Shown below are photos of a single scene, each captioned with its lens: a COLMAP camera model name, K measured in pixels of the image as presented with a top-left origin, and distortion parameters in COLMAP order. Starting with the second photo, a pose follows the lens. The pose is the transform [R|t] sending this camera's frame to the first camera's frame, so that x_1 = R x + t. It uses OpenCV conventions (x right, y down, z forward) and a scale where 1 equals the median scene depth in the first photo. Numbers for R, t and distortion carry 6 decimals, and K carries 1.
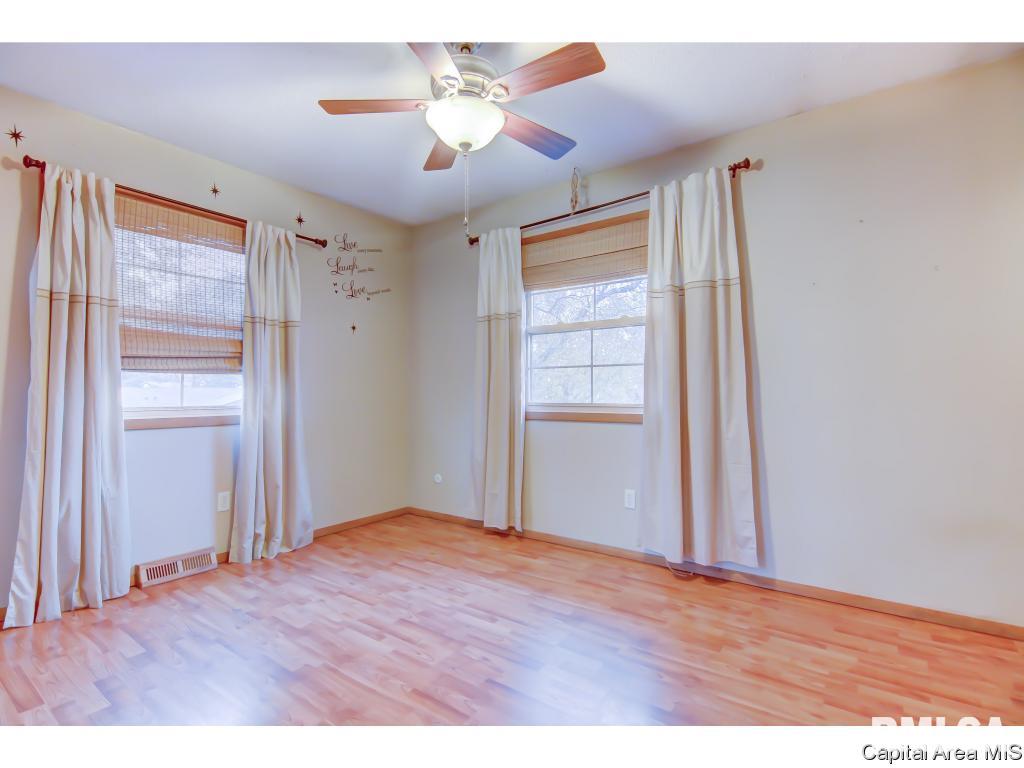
lens RADIAL K [[492.5, 0, 504.6], [0, 492.5, 384.2], [0, 0, 1]] dist [0.008623, -0.010024]
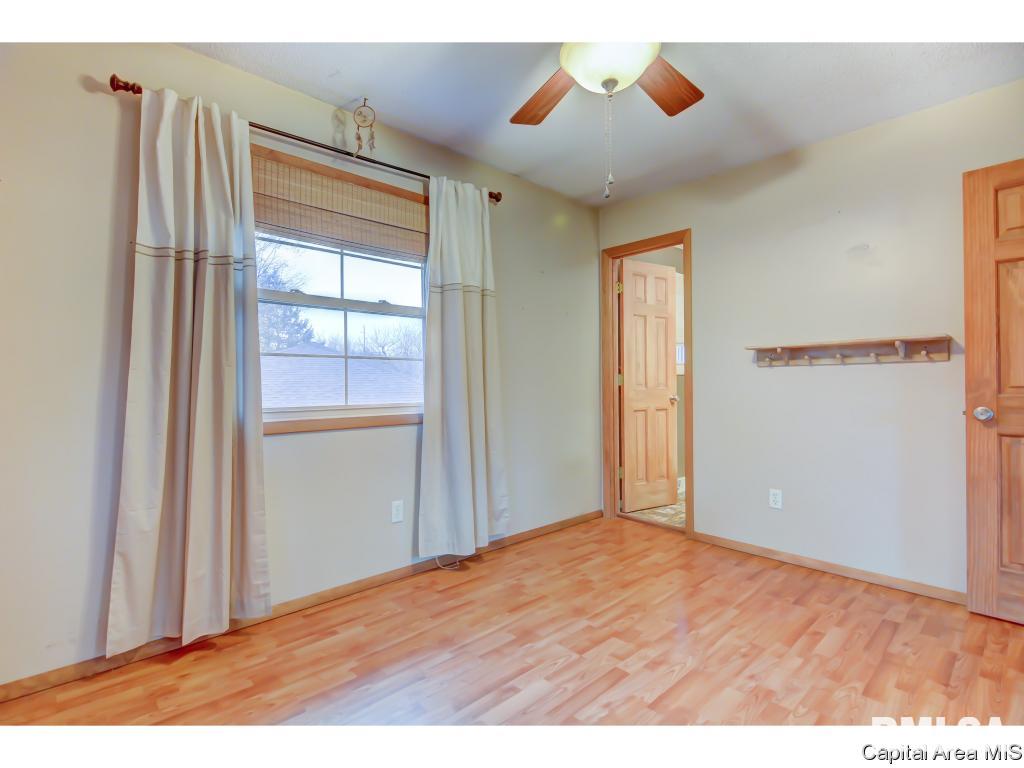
lens RADIAL K [[492.5, 0, 504.6], [0, 492.5, 384.2], [0, 0, 1]] dist [0.008623, -0.010024]
pose [[0.191075, 0.001518, 0.981574, -0.660486], [-0.006724, 0.999977, -0.000237, 0.005042], [-0.981552, -0.006555, 0.191081, 0.740258]]
